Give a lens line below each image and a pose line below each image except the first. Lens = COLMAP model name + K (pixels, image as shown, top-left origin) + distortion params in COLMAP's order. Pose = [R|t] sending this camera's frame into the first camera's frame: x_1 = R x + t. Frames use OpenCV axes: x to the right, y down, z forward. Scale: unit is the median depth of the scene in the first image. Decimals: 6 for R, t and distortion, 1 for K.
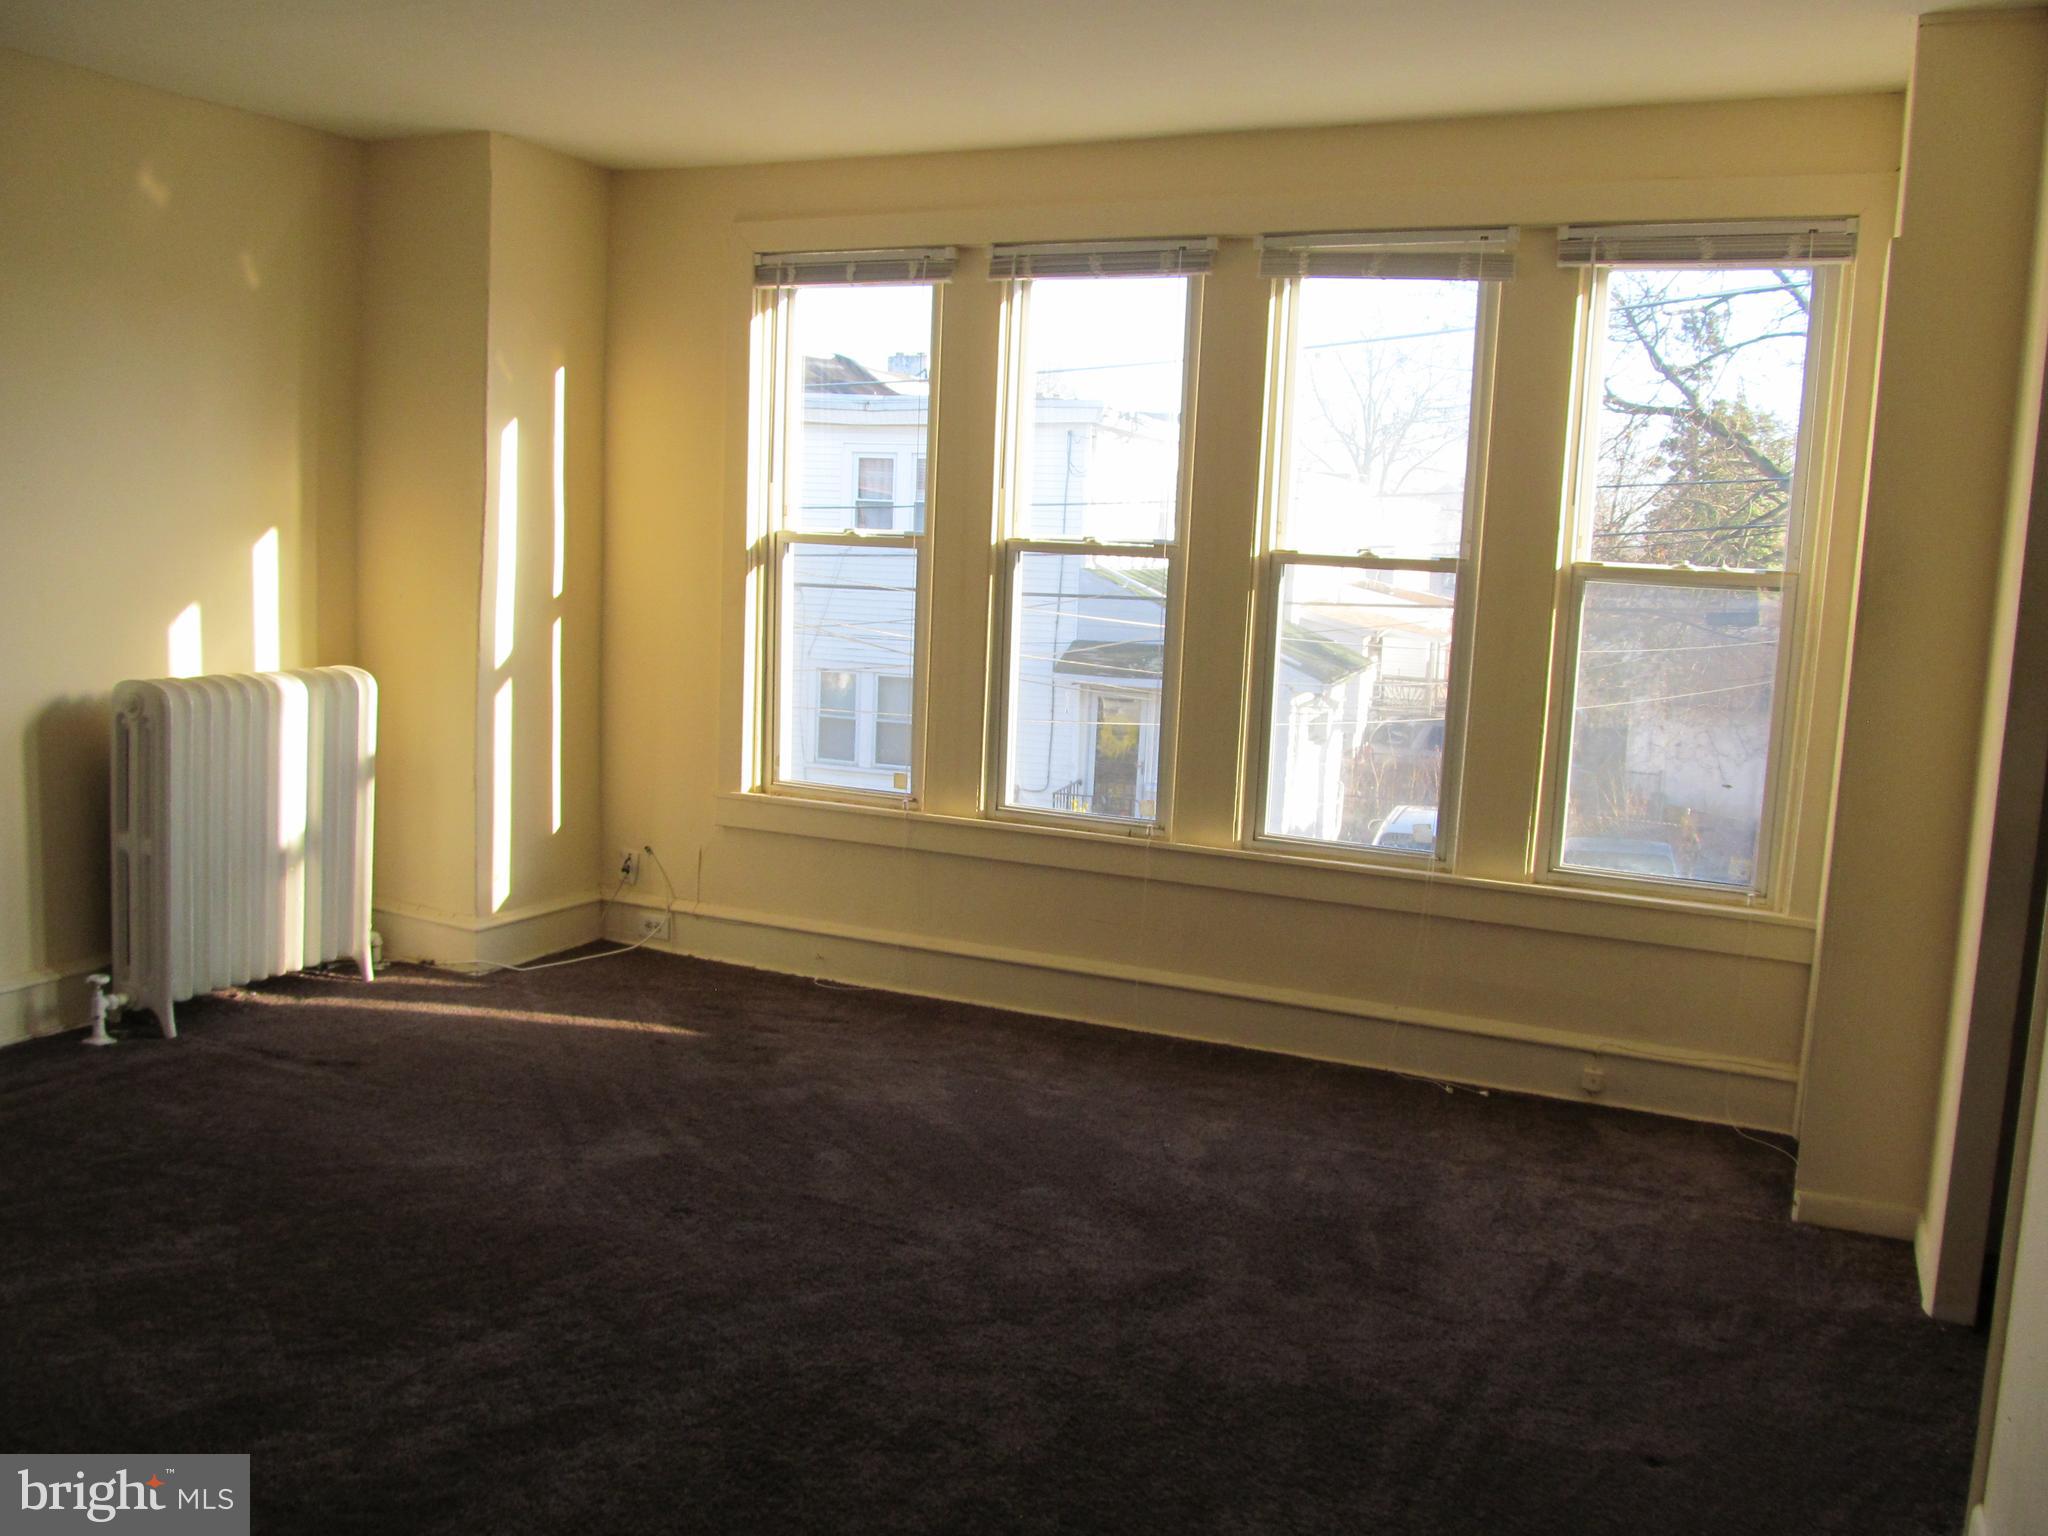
lens RADIAL K [[1697.3, 0, 1052.1], [0, 1697.3, 750.1], [0, 0, 1]] dist [-0.061181, 0.014609]
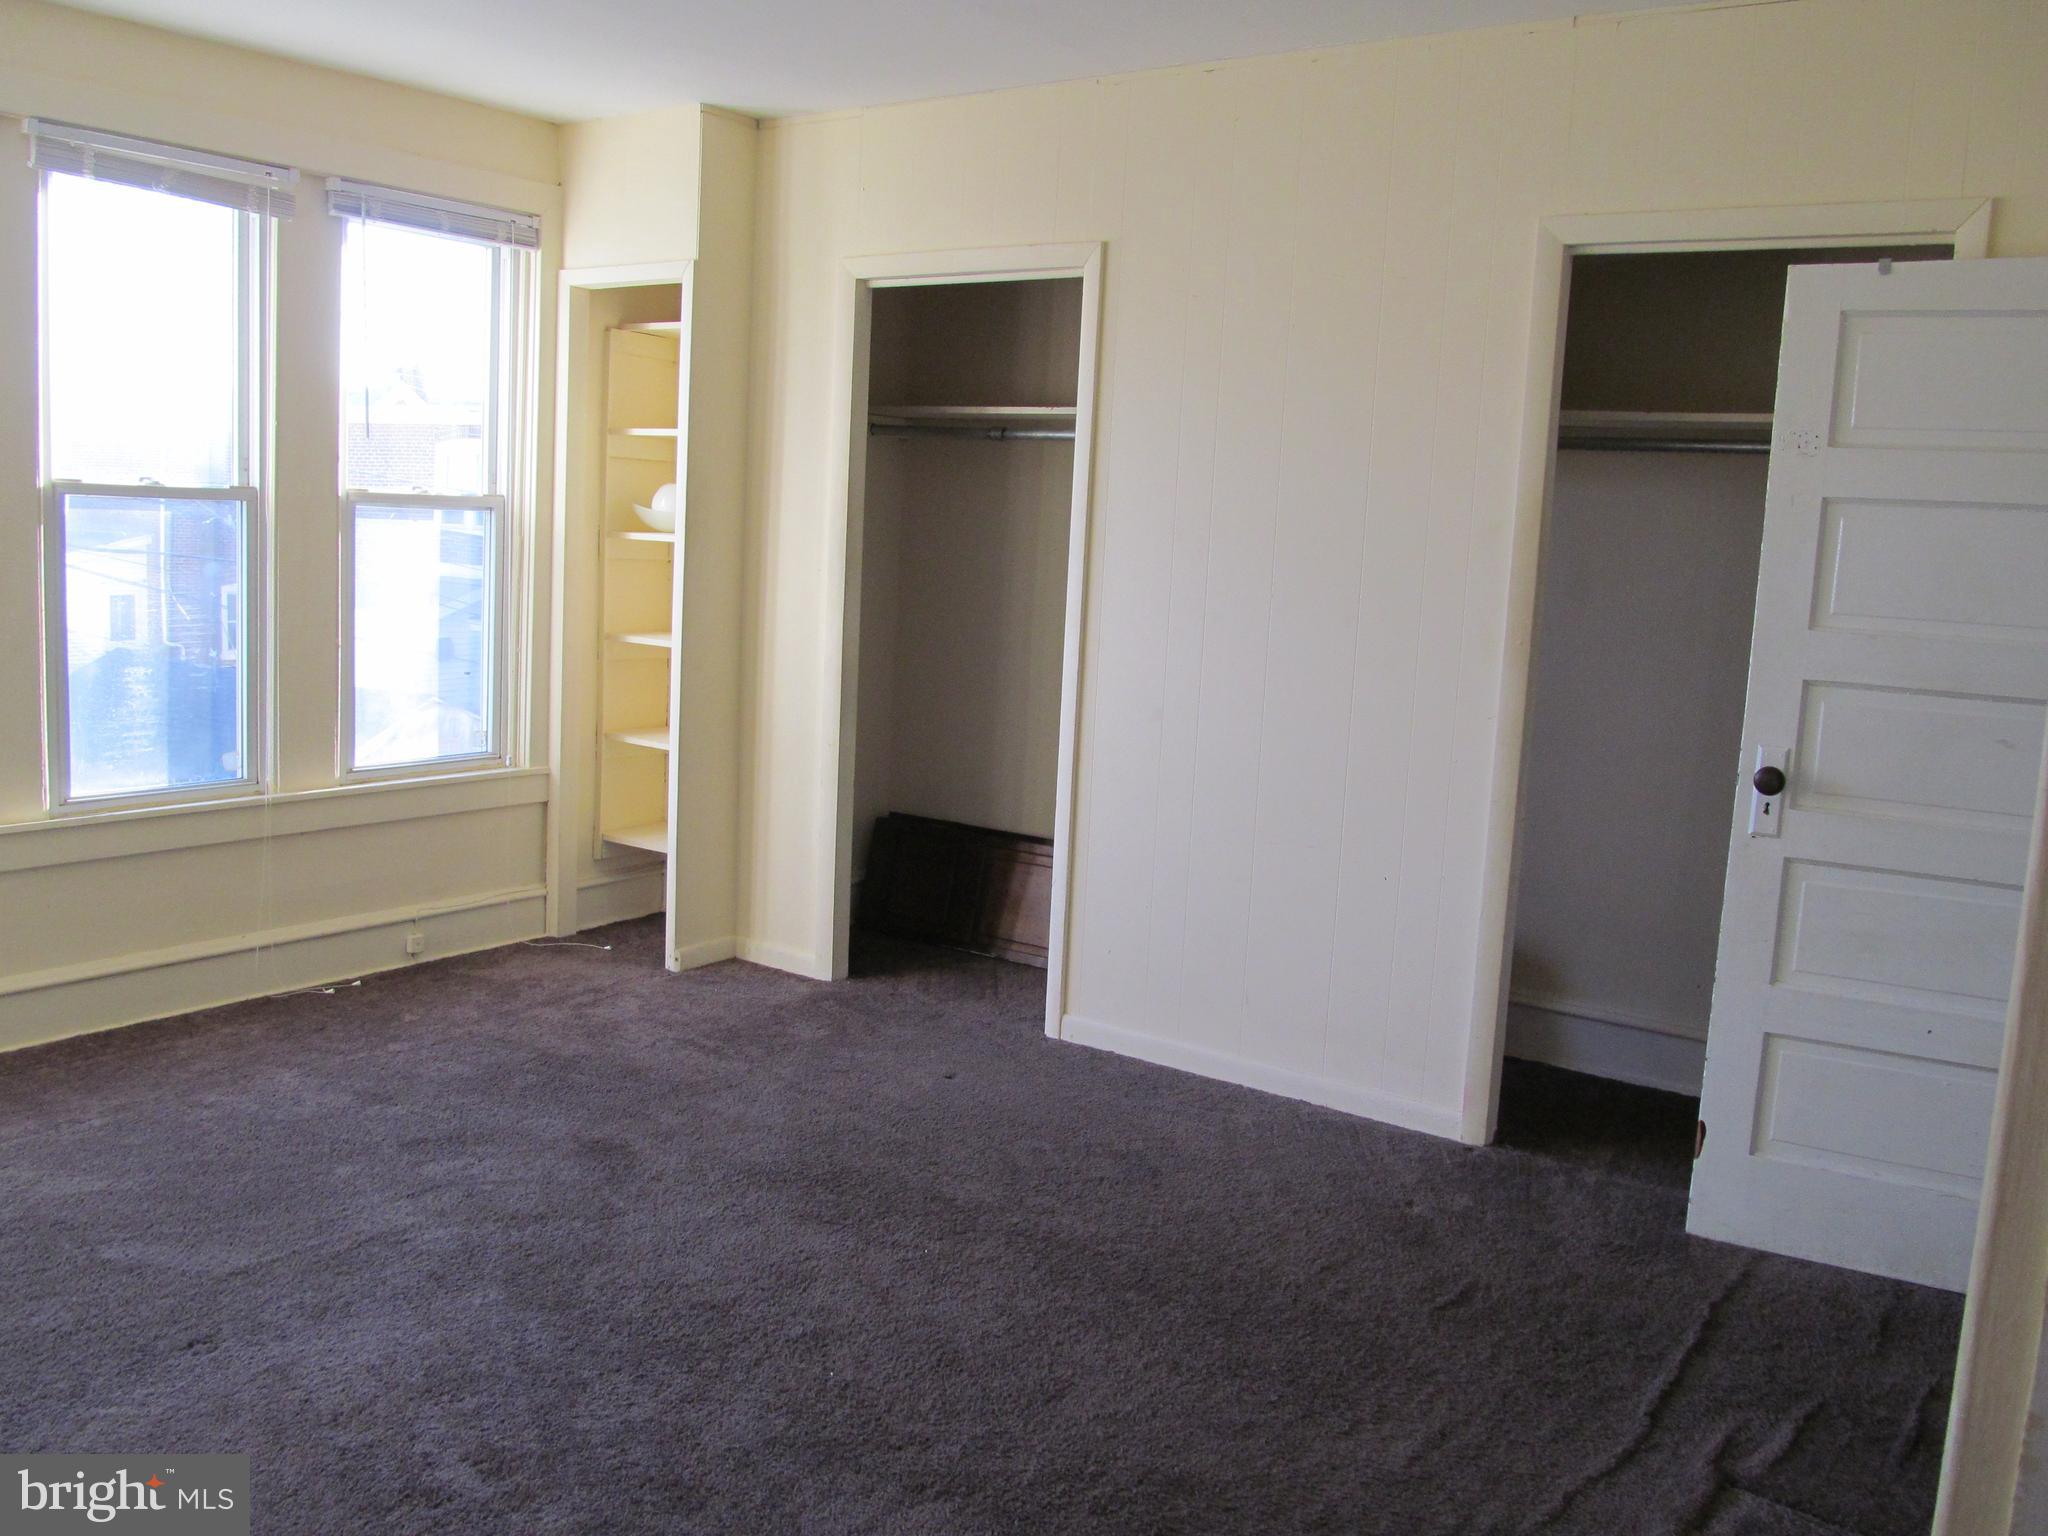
lens RADIAL K [[1697.3, 0, 1052.1], [0, 1697.3, 750.1], [0, 0, 1]] dist [-0.061181, 0.014609]
pose [[0.183027, -0.164649, 0.969222, -0.742945], [0.083155, 0.984935, 0.151616, -0.076813], [-0.979585, 0.052846, 0.193961, 0.374785]]
